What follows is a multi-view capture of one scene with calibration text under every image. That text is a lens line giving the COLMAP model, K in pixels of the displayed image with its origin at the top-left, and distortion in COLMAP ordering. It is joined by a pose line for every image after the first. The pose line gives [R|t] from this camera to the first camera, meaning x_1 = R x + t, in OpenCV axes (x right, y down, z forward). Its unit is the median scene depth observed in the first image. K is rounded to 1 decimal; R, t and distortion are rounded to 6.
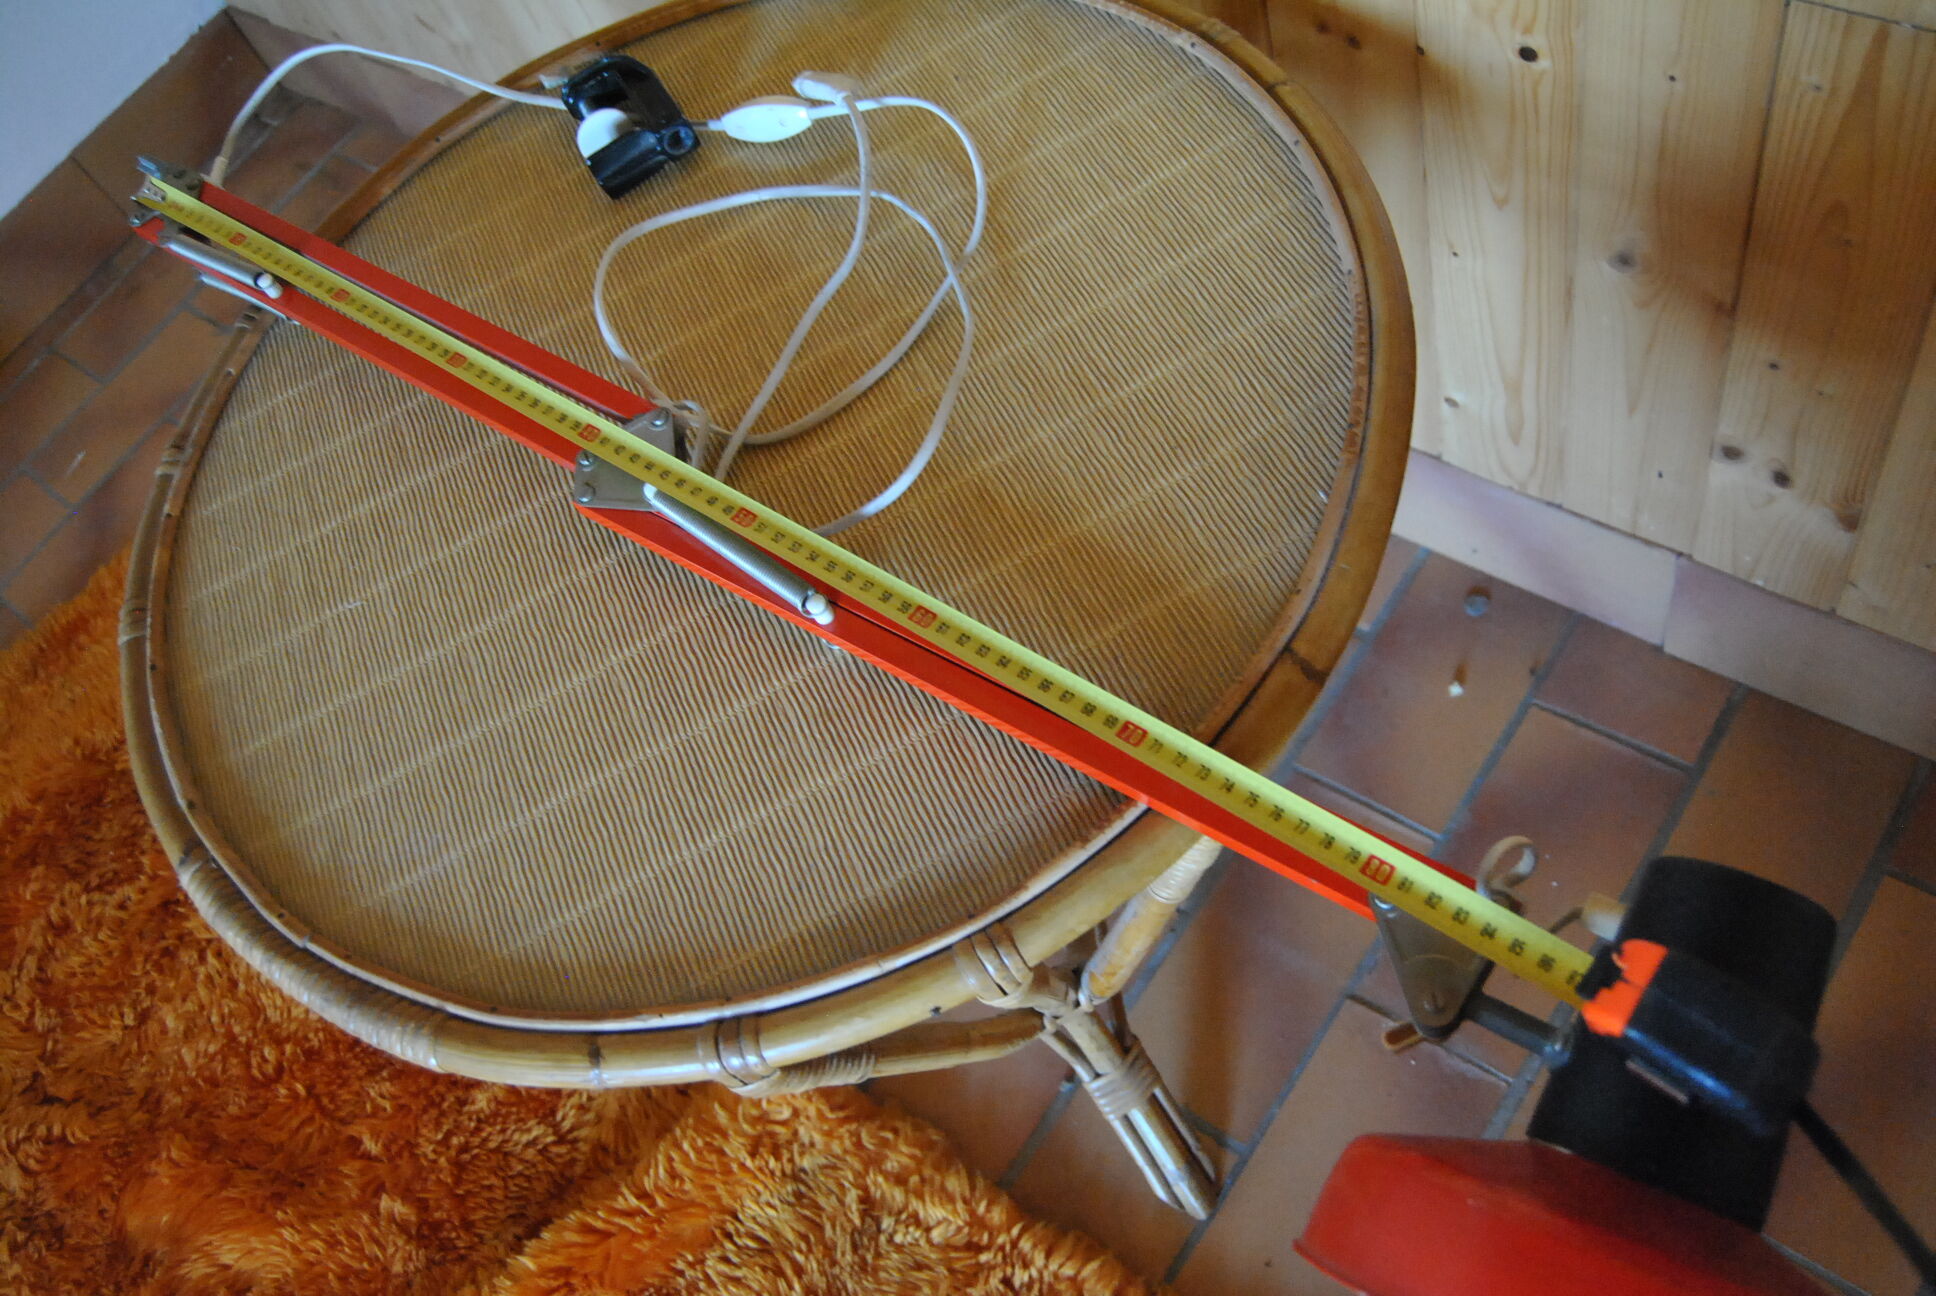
lens RADIAL K [[1657.1, 0, 968.5], [0, 1657.1, 630.3], [0, 0, 1]] dist [-0.080720, 0.015763]
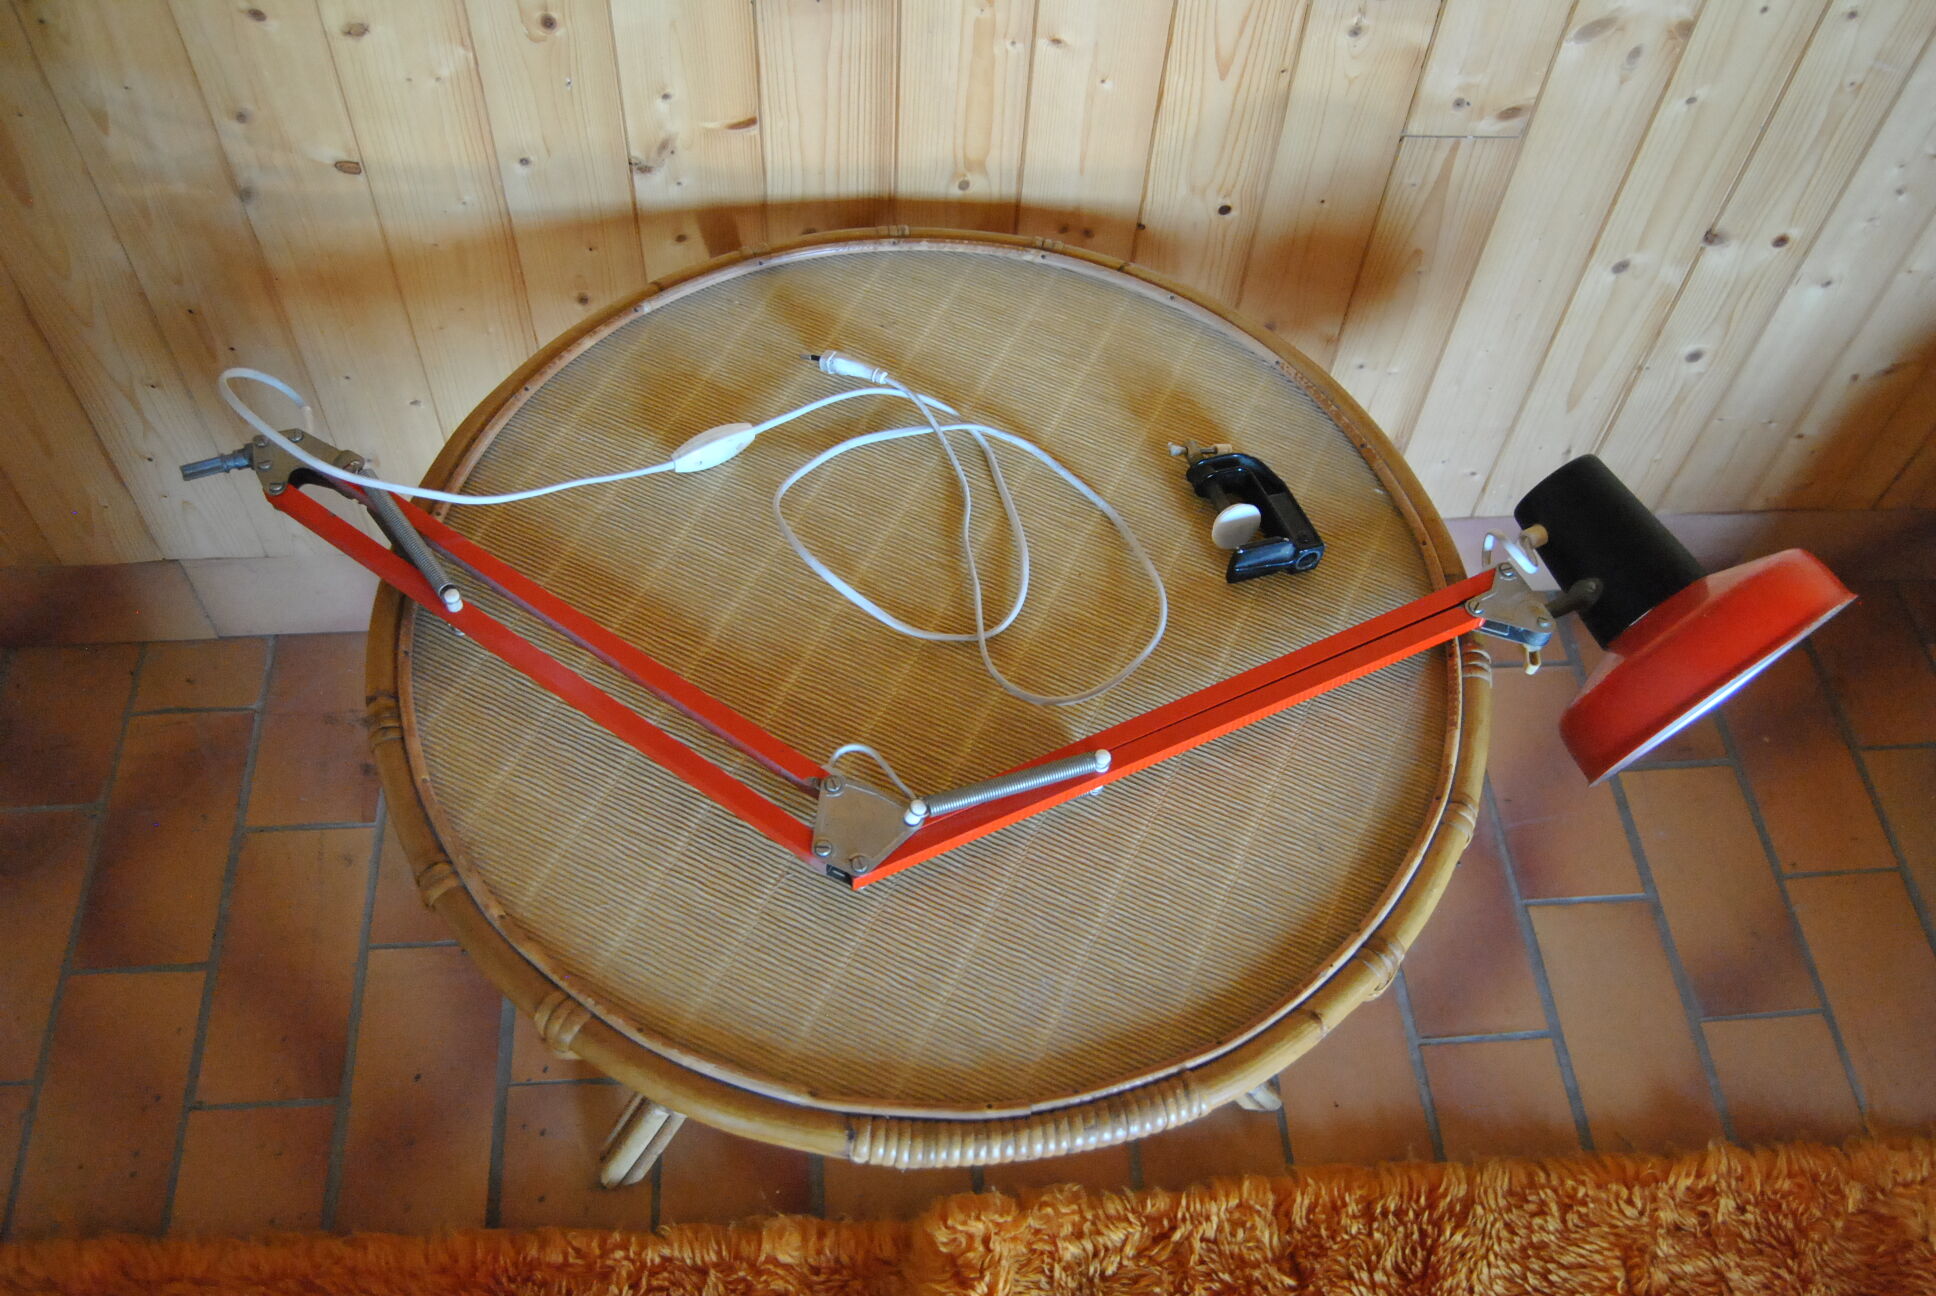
lens RADIAL K [[1657.1, 0, 984.9], [0, 1657.1, 629.9], [0, 0, 1]] dist [-0.080720, 0.015763]
pose [[0.712008, -0.347709, 0.610035, -0.852212], [0.432821, 0.901439, 0.008633, -0.111354], [-0.552911, 0.257889, 0.792328, 0.019927]]
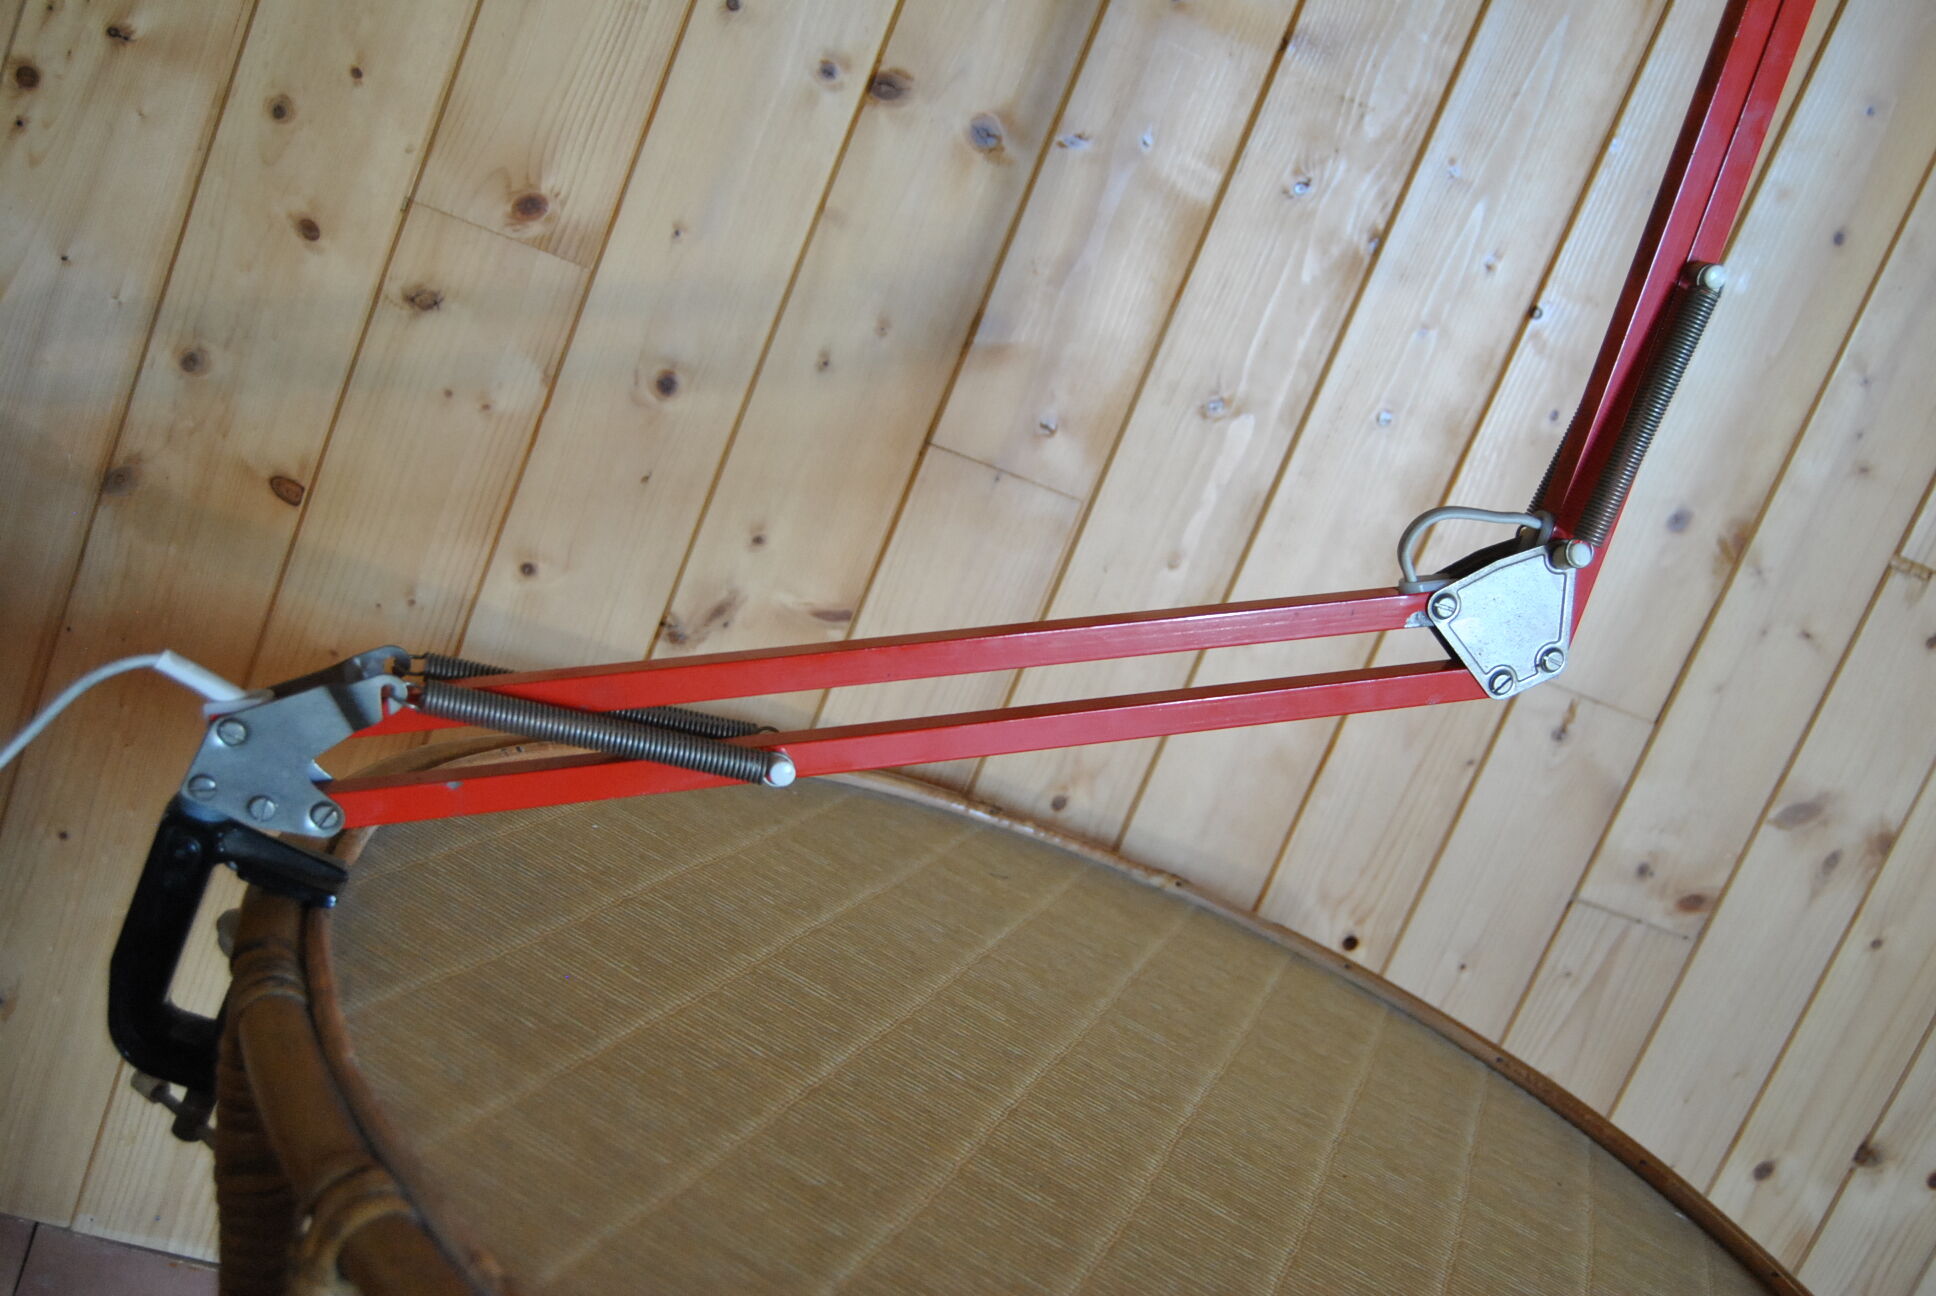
lens RADIAL K [[1959.8, 0, 971.0], [0, 1959.8, 651.9], [0, 0, 1]] dist [-0.067835, 0.000000]
pose [[0.513637, 0.321333, 0.795564, -0.939860], [0.305572, 0.797918, -0.519569, 0.115301], [-0.801750, 0.509972, 0.311650, 0.662943]]
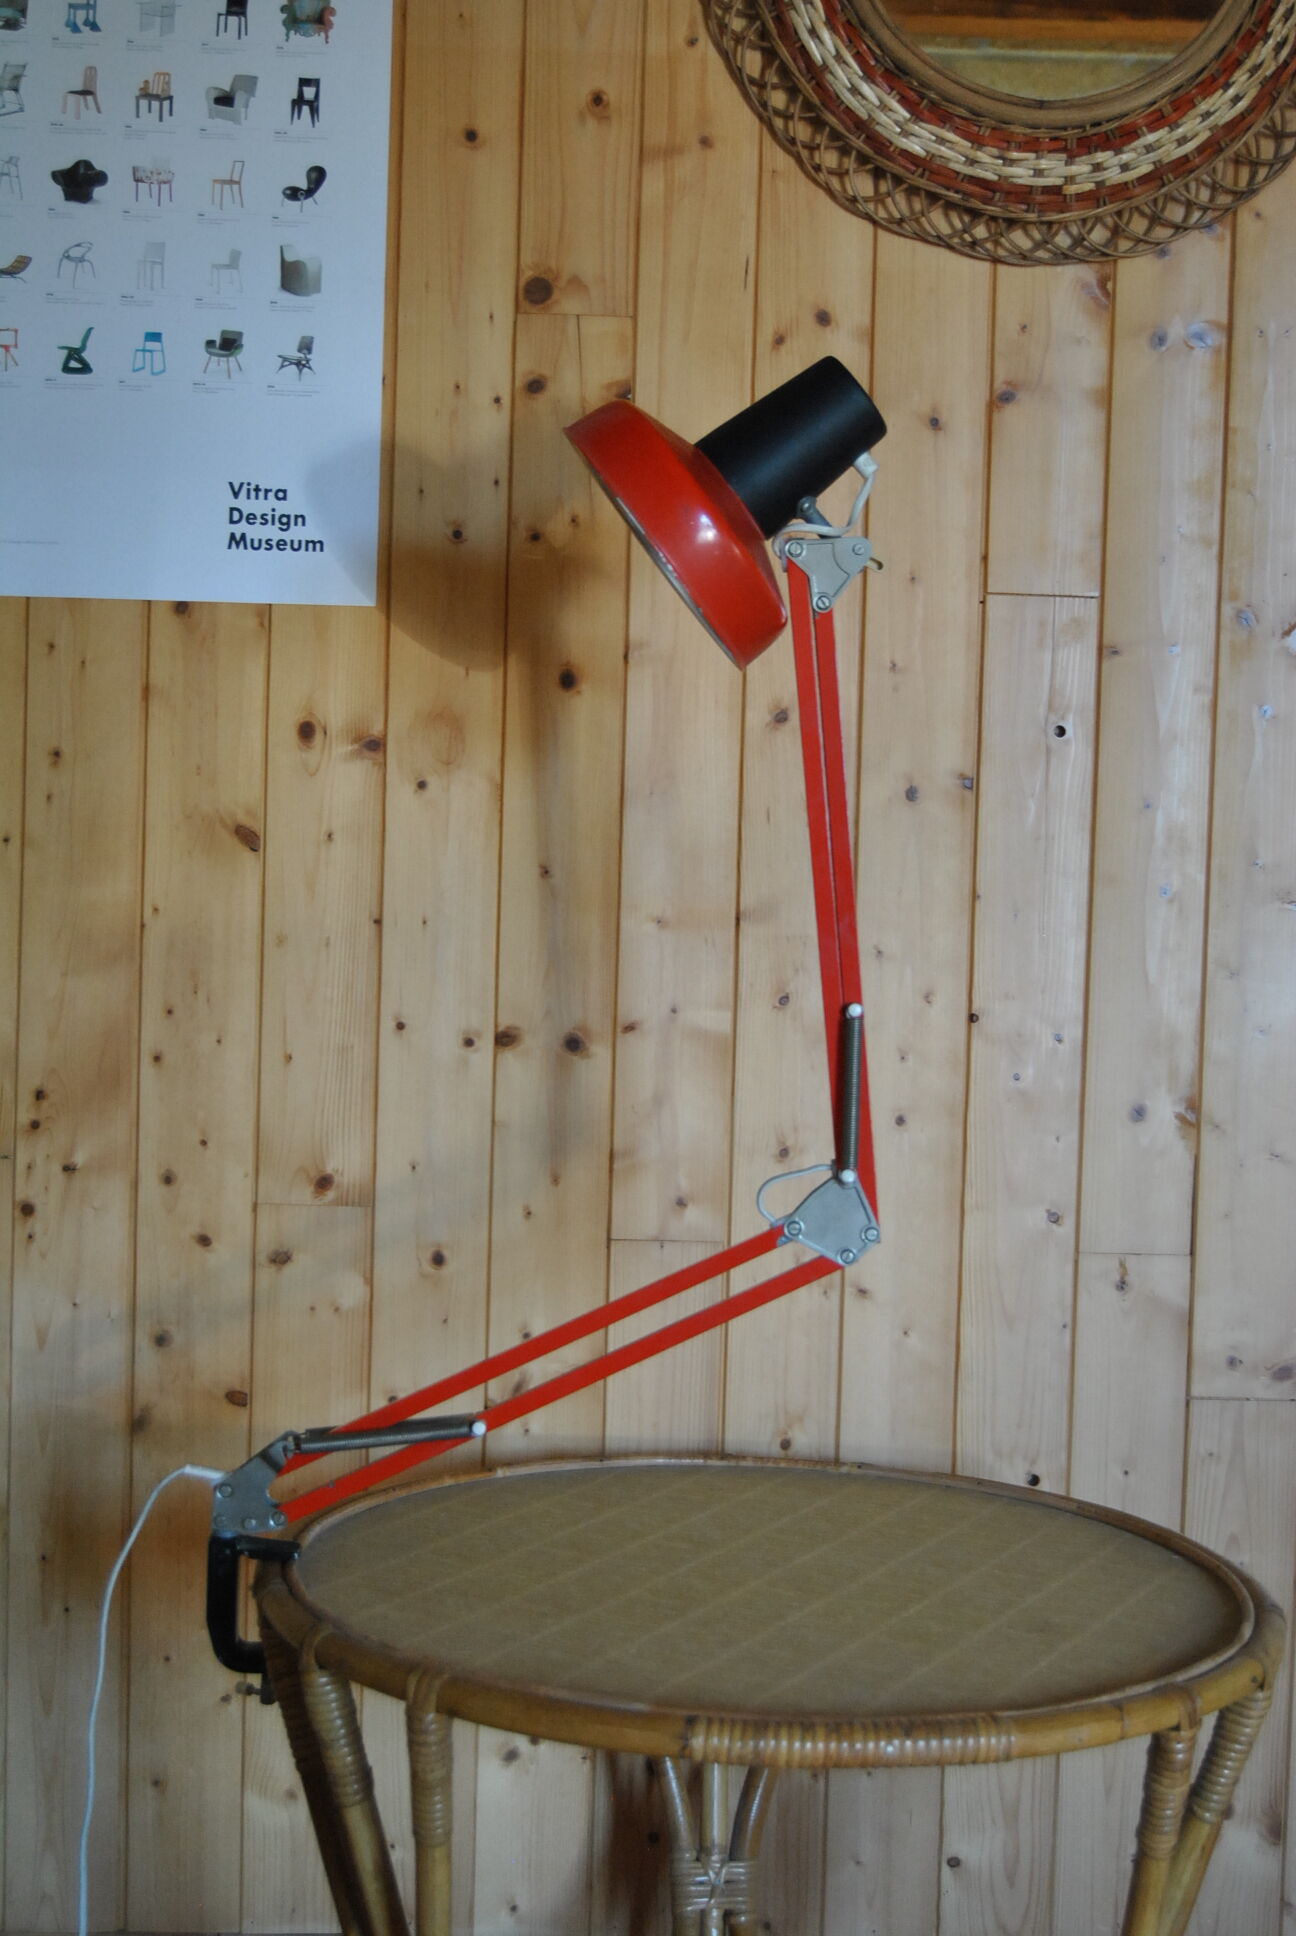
lens RADIAL K [[2709.7, 0, 607.1], [0, 2709.7, 1000.1], [0, 0, 1]] dist [-0.057936, 0.000000]
pose [[0.760946, 0.246815, 0.600036, -1.625580], [0.397630, 0.553382, -0.731887, 1.120177], [-0.512690, 0.795519, 0.322953, -0.008162]]
